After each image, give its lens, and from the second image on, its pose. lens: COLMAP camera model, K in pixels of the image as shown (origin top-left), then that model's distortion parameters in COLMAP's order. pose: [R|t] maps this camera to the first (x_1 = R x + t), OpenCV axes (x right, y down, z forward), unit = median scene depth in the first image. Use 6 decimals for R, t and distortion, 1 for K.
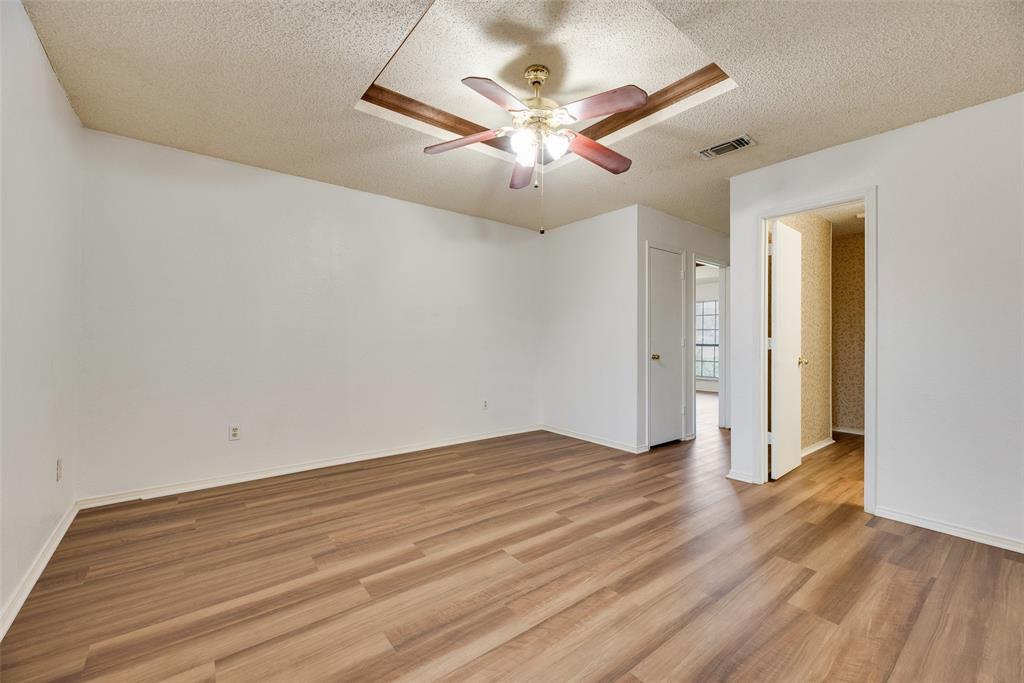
lens RADIAL K [[417.5, 0, 510.7], [0, 417.5, 342.0], [0, 0, 1]] dist [0.000809, 0.000069]
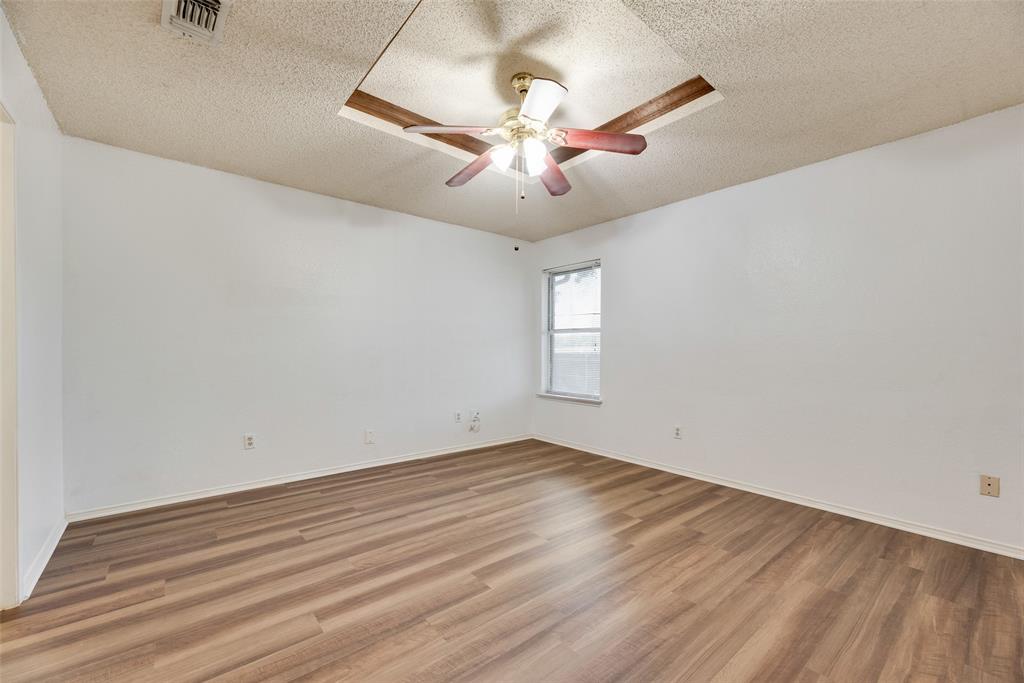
lens RADIAL K [[417.5, 0, 513.0], [0, 417.5, 346.2], [0, 0, 1]] dist [0.000809, 0.000069]
pose [[-0.999550, -0.013545, -0.026775, 0.105066], [-0.013417, 0.999898, -0.004959, -0.012152], [0.026839, -0.004598, -0.999629, 1.988056]]
